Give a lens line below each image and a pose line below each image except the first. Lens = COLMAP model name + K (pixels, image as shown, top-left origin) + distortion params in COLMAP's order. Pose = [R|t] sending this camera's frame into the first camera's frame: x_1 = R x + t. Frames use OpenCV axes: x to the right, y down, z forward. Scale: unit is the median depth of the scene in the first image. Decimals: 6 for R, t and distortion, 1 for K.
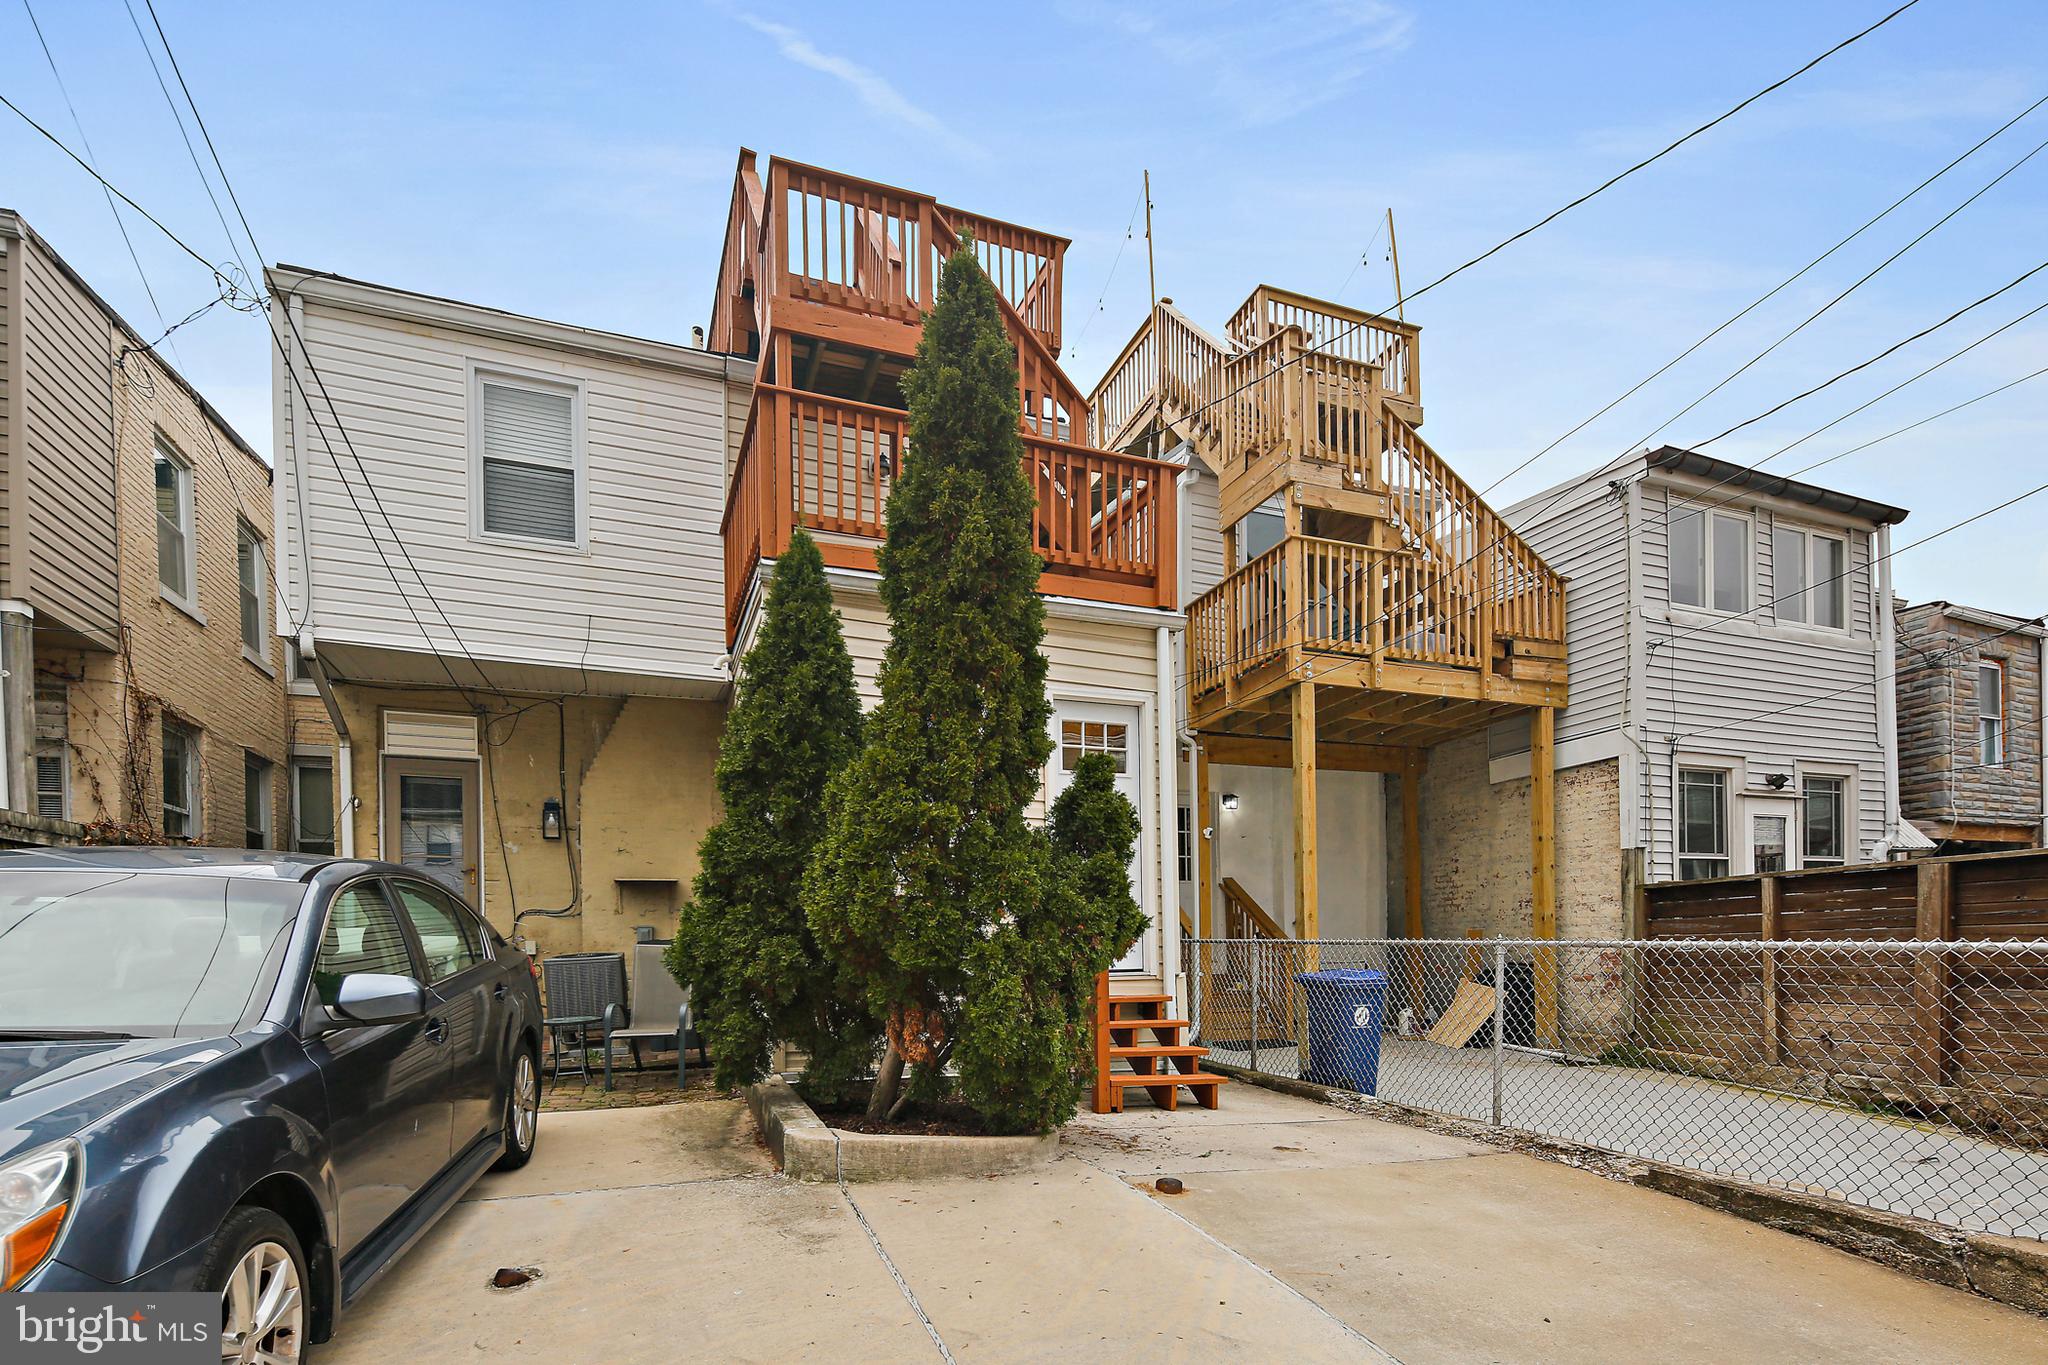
lens RADIAL K [[991.5, 0, 1008.7], [0, 991.5, 688.1], [0, 0, 1]] dist [0.001983, -0.003888]
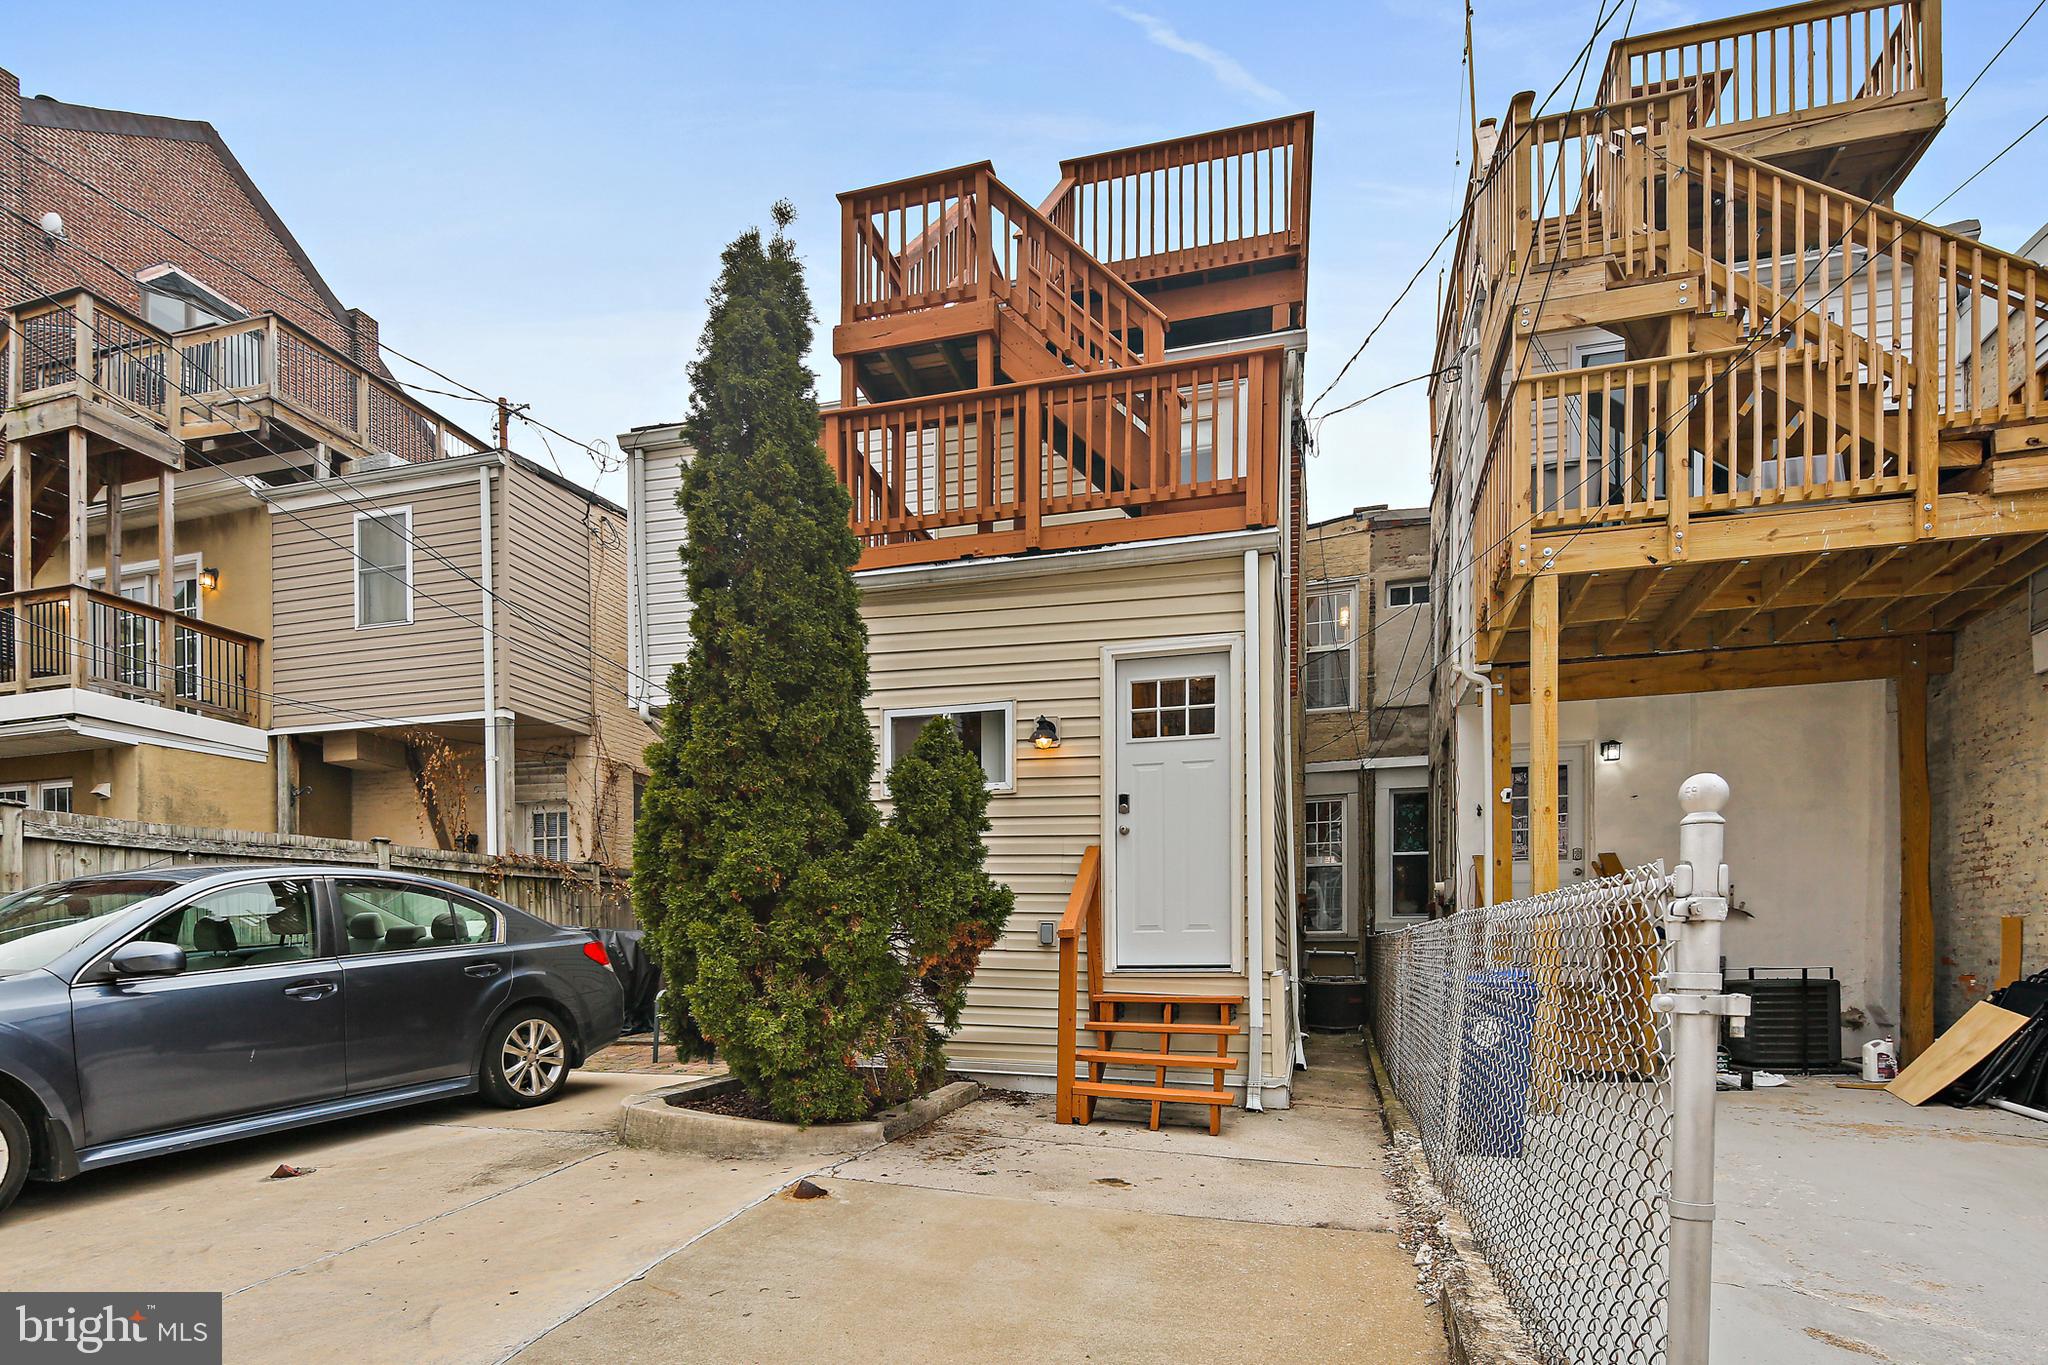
lens RADIAL K [[991.5, 0, 929.8], [0, 991.5, 711.5], [0, 0, 1]] dist [0.001983, -0.003888]
pose [[0.802068, -0.134864, -0.581807, 0.308201], [0.143857, 0.989114, -0.030960, 0.043721], [0.579648, -0.058865, 0.812738, 0.133943]]
